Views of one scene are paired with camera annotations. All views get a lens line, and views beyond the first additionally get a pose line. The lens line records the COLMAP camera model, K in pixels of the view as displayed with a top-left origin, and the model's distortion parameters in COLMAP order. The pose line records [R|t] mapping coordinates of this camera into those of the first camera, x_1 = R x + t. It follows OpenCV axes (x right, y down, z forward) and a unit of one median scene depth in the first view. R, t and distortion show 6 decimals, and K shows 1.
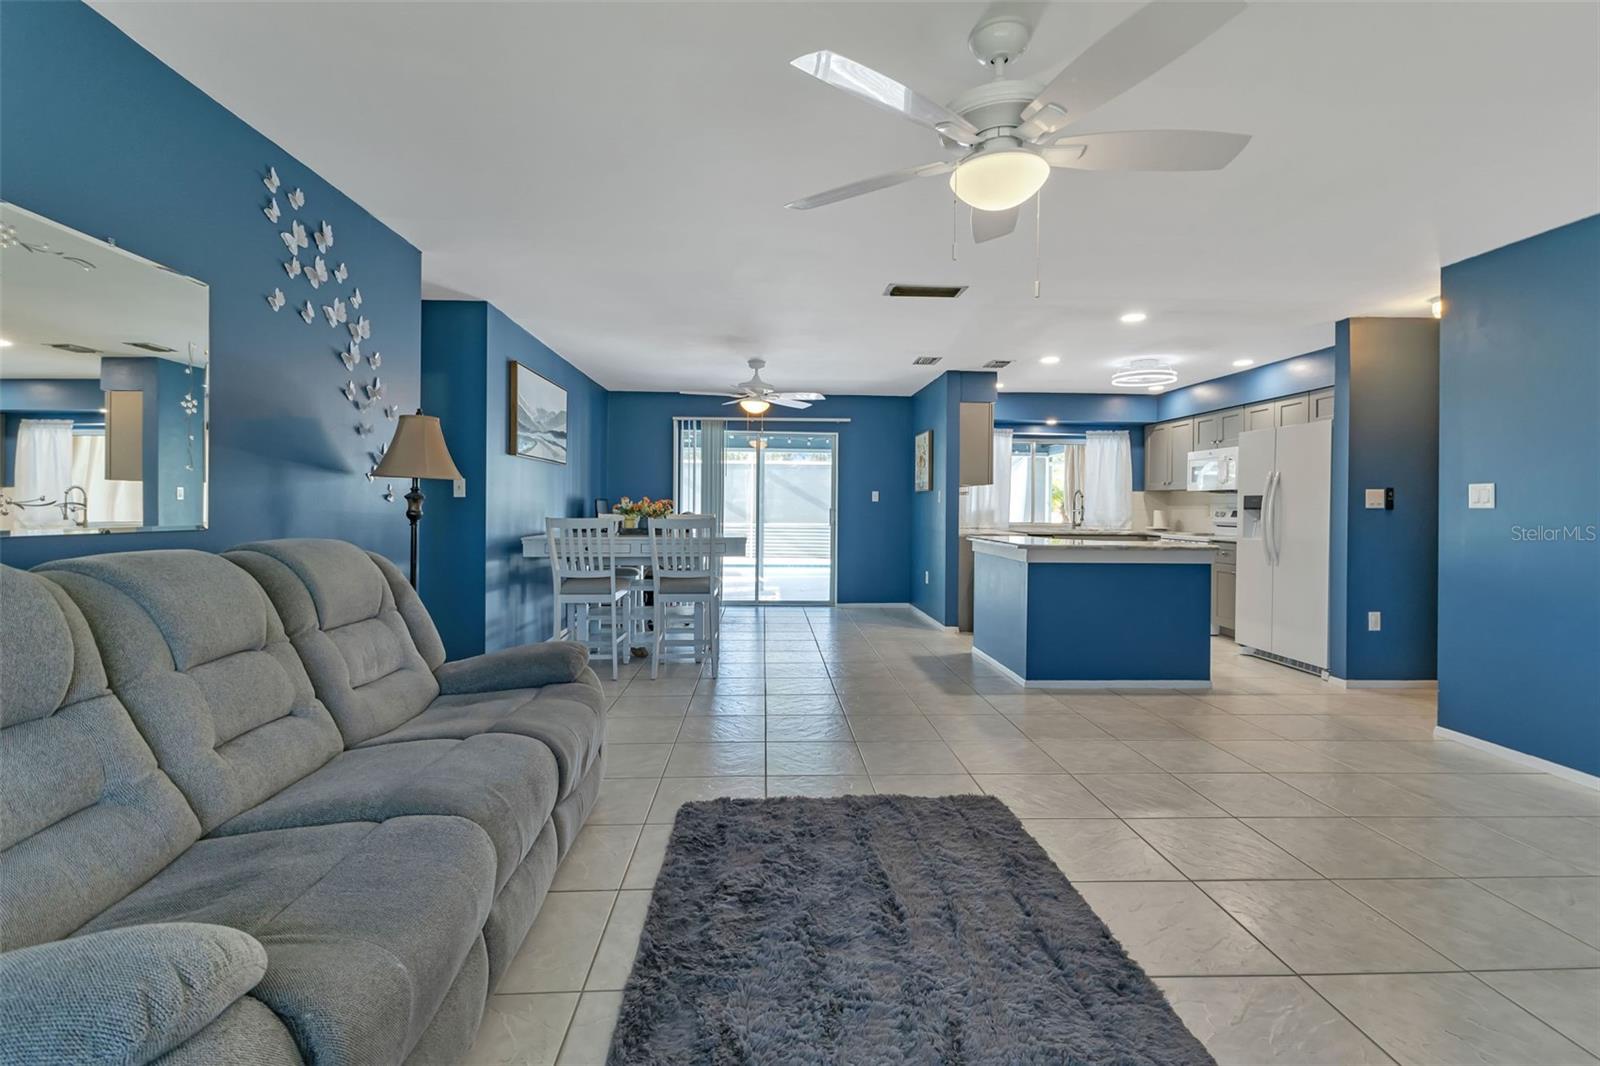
lens RADIAL K [[719.3, 0, 793.9], [0, 719.3, 509.6], [0, 0, 1]] dist [0.003791, 0.000459]
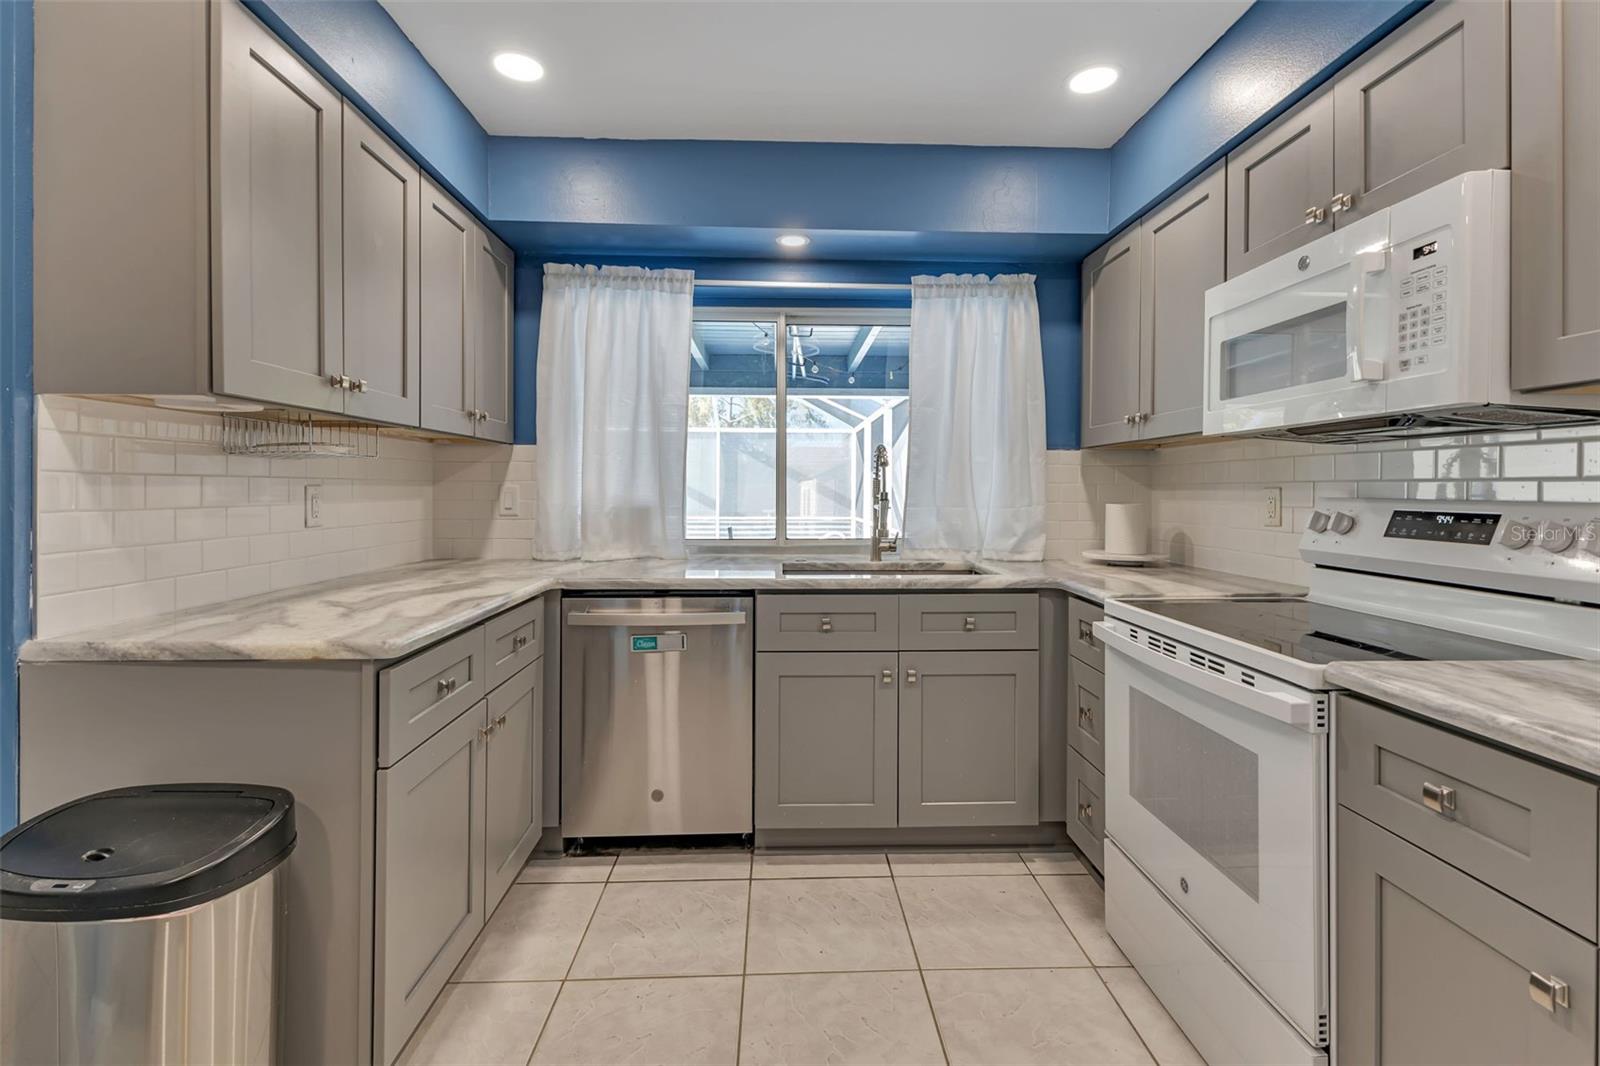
lens RADIAL K [[725.2, 0, 801.6], [0, 725.2, 489.2], [0, 0, 1]] dist [0.005257, 0.000756]
pose [[0.999905, -0.006767, -0.011968, 0.461458], [0.006694, 0.999959, -0.006126, -0.006223], [0.012009, 0.006046, 0.999910, 0.839978]]
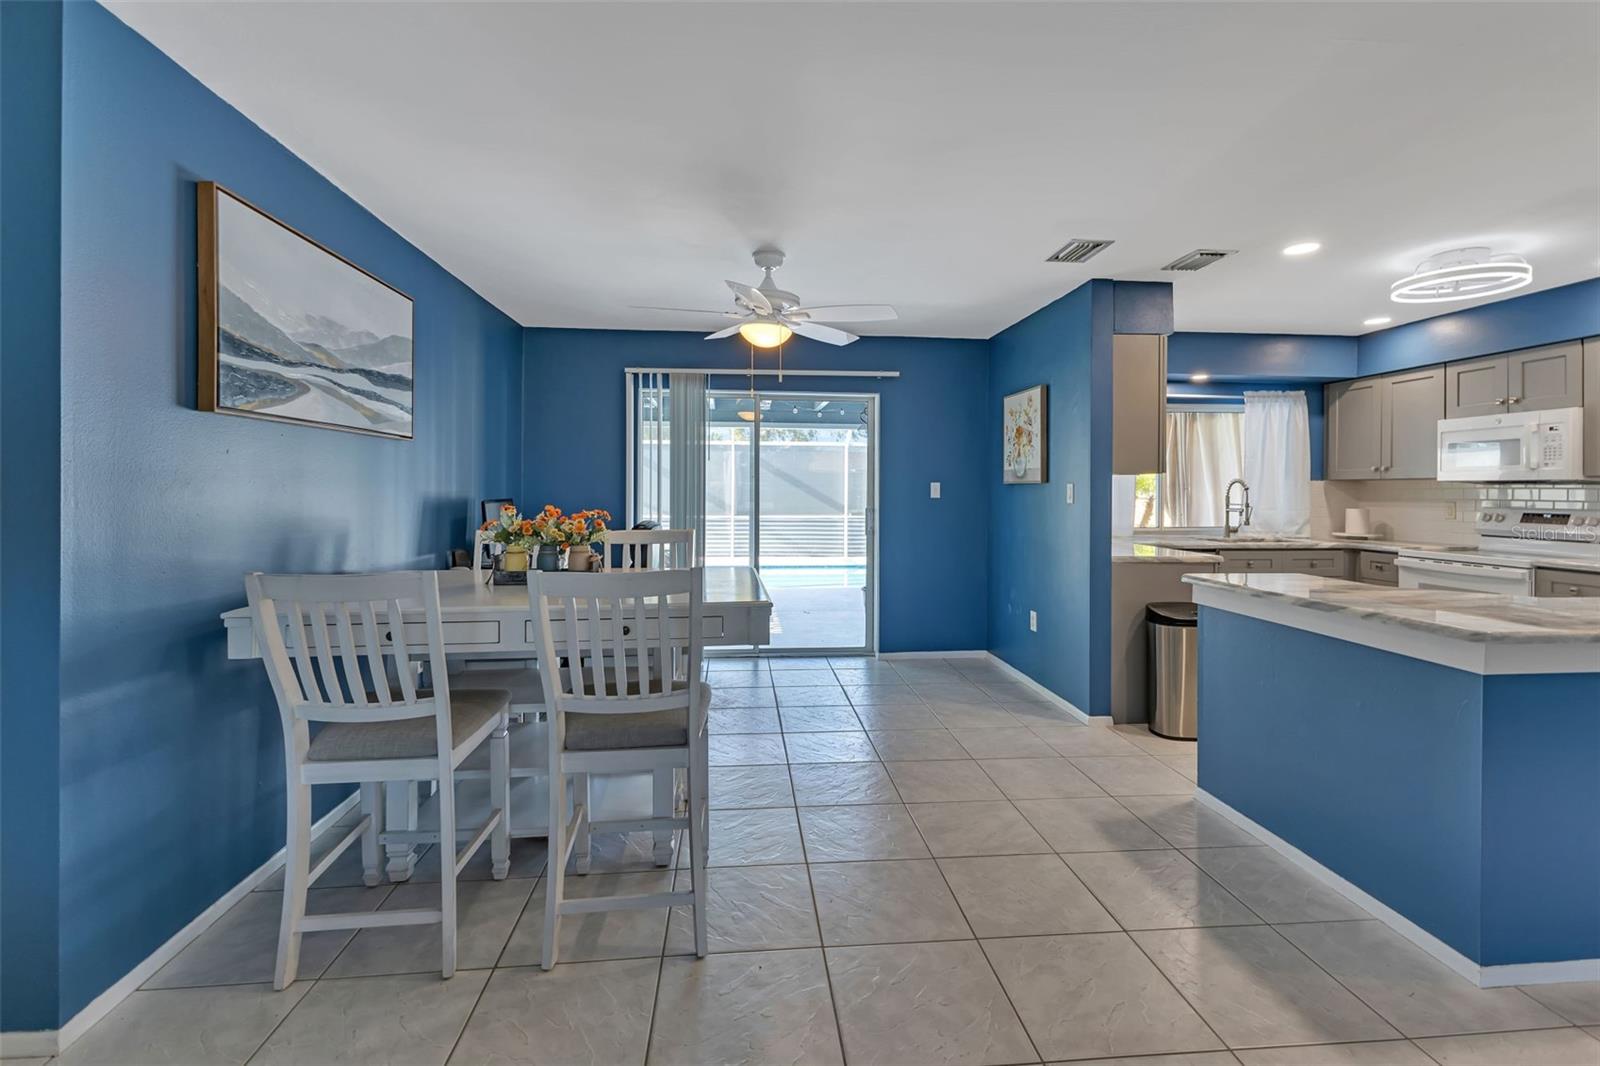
lens RADIAL K [[719.7, 0, 800.2], [0, 719.7, 492.1], [0, 0, 1]] dist [0.011125, -0.000965]
pose [[0.998902, -0.004922, 0.046598, -0.054118], [0.004971, 0.999987, -0.000919, -0.021256], [-0.046593, 0.001149, 0.998913, 0.443031]]
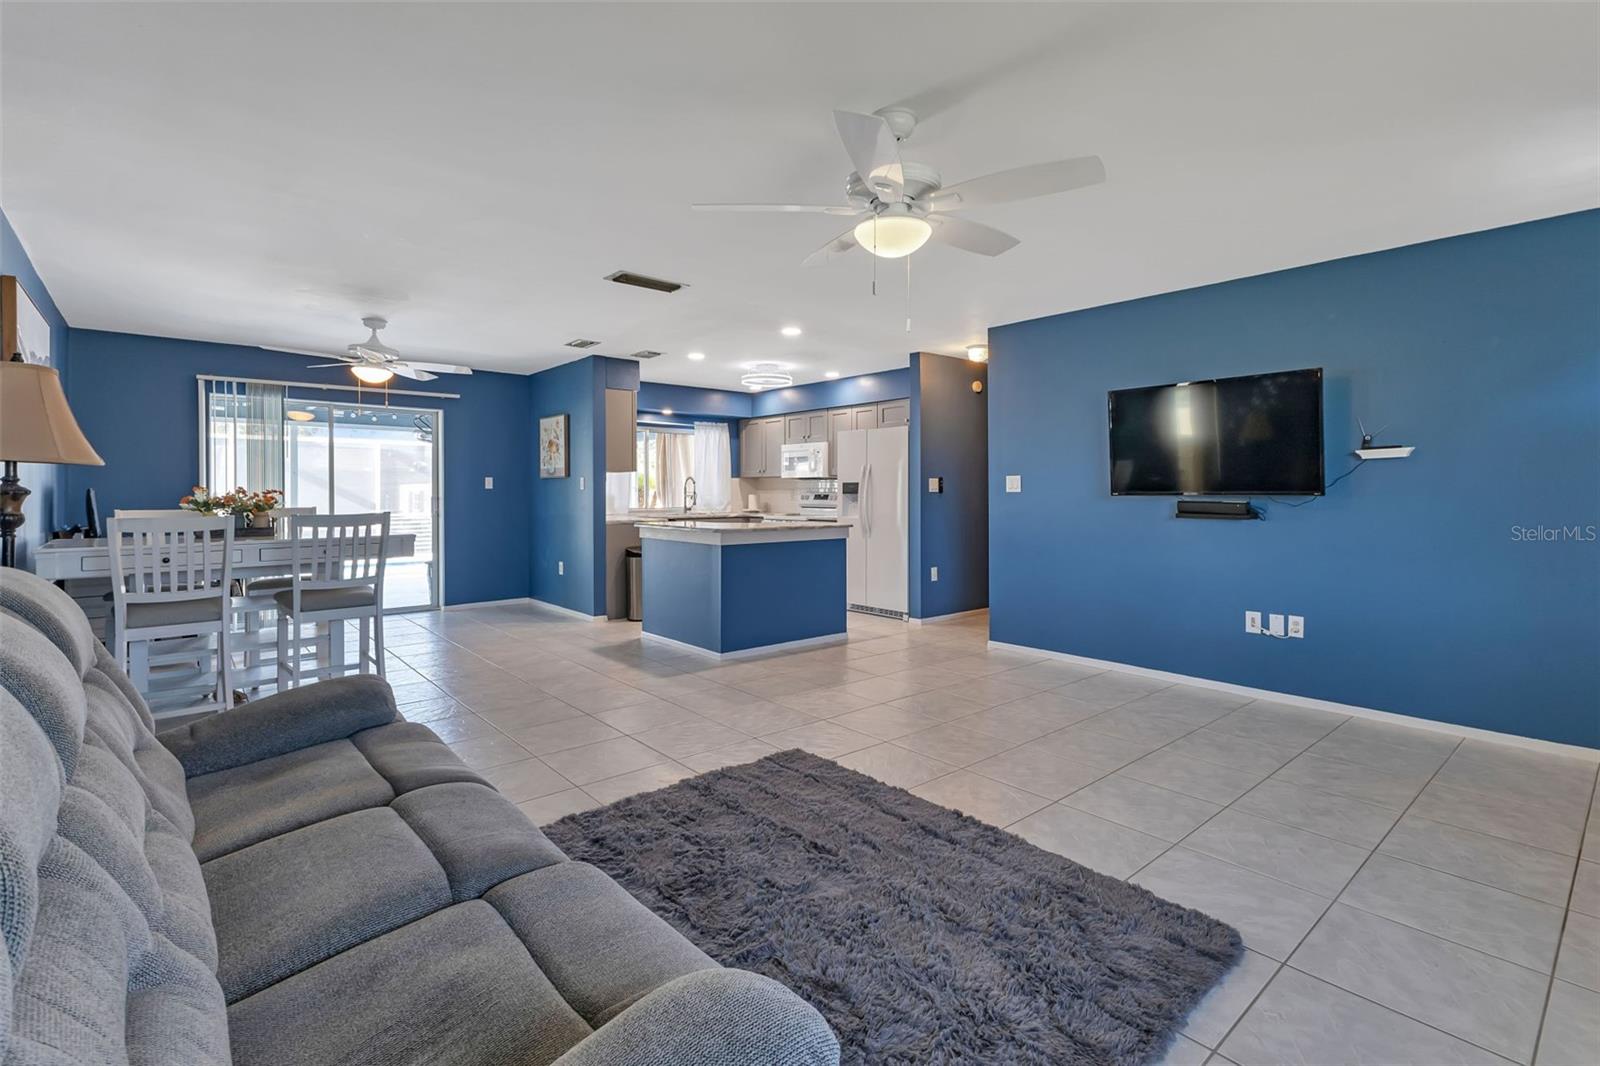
lens RADIAL K [[742.1, 0, 812.0], [0, 742.1, 495.6], [0, 0, 1]] dist [0.010773, 0.000319]
pose [[0.783750, -0.013075, 0.620939, -0.190607], [0.011512, 0.999912, 0.006525, -0.005264], [-0.620970, 0.002034, 0.783832, 0.024944]]
